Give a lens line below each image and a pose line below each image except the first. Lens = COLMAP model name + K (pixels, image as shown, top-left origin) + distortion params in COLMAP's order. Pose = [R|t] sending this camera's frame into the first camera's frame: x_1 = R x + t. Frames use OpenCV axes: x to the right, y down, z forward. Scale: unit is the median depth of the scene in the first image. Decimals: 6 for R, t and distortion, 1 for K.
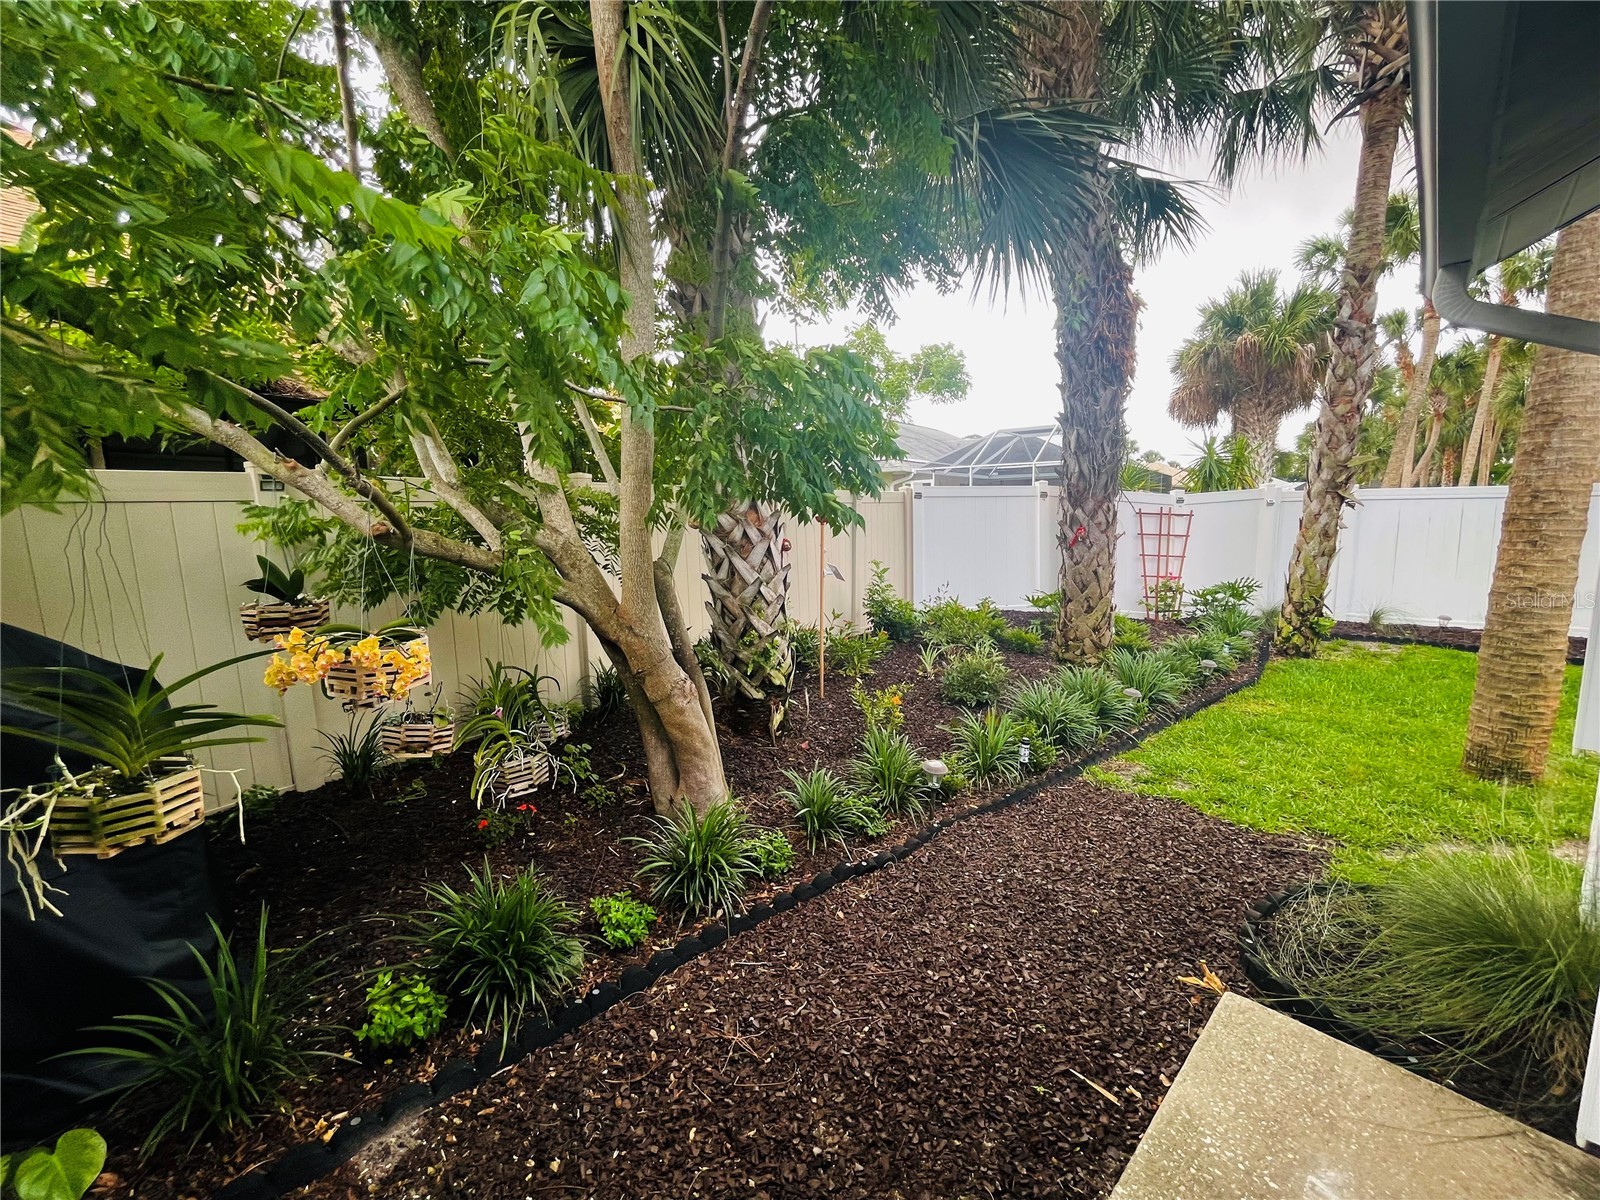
lens RADIAL K [[654.7, 0, 799.3], [0, 654.7, 601.1], [0, 0, 1]] dist [-0.003767, 0.001170]
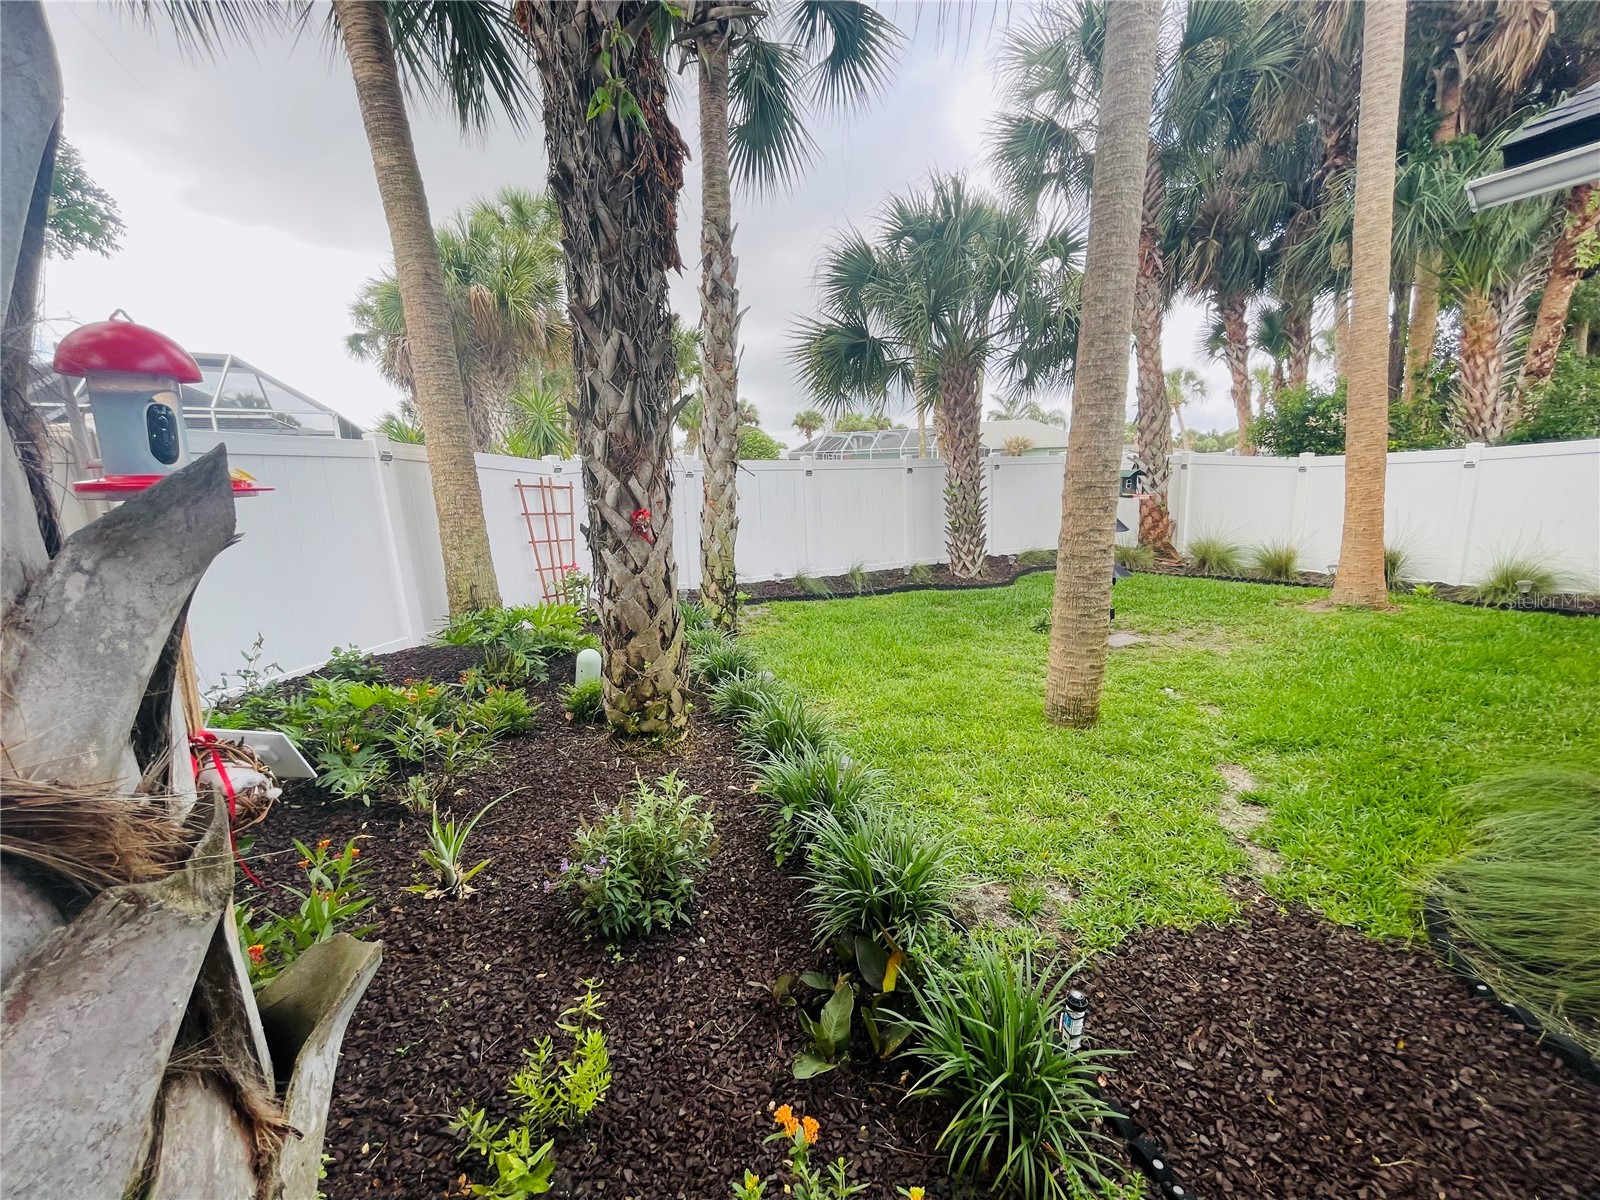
lens RADIAL K [[654.7, 0, 804.1], [0, 654.7, 602.8], [0, 0, 1]] dist [-0.003767, 0.001170]
pose [[0.399311, -0.168325, 0.901231, -0.053191], [0.130295, 0.983443, 0.125950, -0.083935], [-0.907510, 0.067133, 0.414631, 0.617600]]
